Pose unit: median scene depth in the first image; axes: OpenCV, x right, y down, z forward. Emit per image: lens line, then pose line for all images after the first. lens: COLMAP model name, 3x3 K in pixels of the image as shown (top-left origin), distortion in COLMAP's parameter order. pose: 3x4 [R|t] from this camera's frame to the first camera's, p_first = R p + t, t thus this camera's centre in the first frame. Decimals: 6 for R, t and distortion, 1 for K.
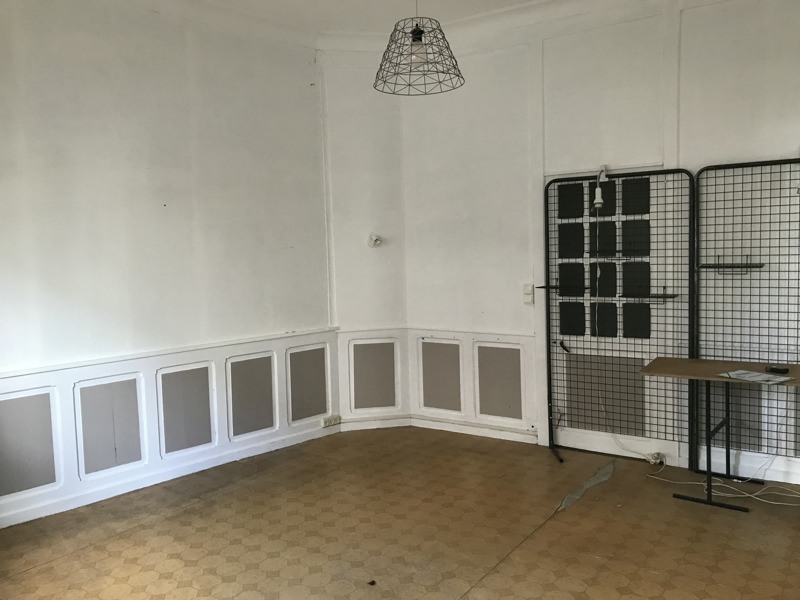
lens RADIAL K [[797.8, 0, 400.0], [0, 797.8, 300.0], [0, 0, 1]] dist [0.013638, 0.012858]
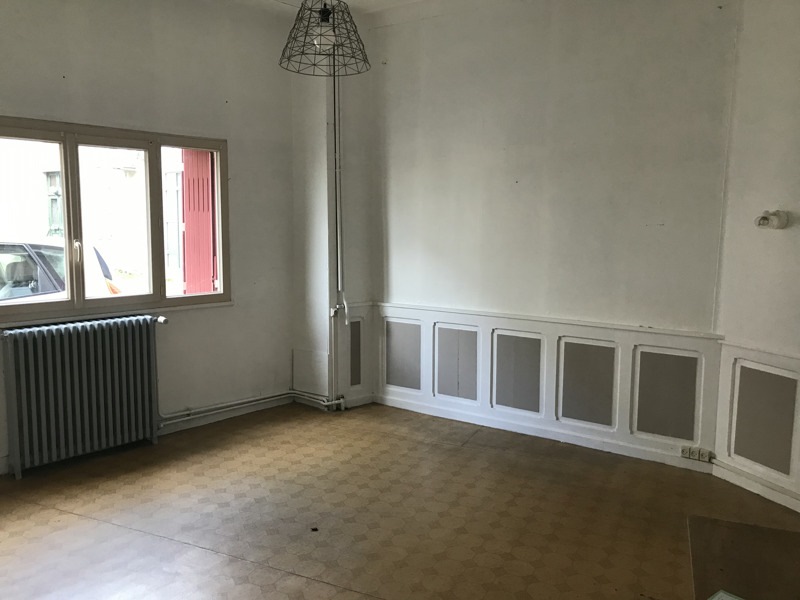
lens RADIAL K [[797.8, 0, 400.0], [0, 797.8, 300.0], [0, 0, 1]] dist [0.013638, 0.012858]
pose [[-0.017697, 0.137345, -0.990365, 0.768423], [-0.068956, 0.987994, 0.138249, -0.094940], [0.997463, 0.070738, -0.008013, 0.824306]]
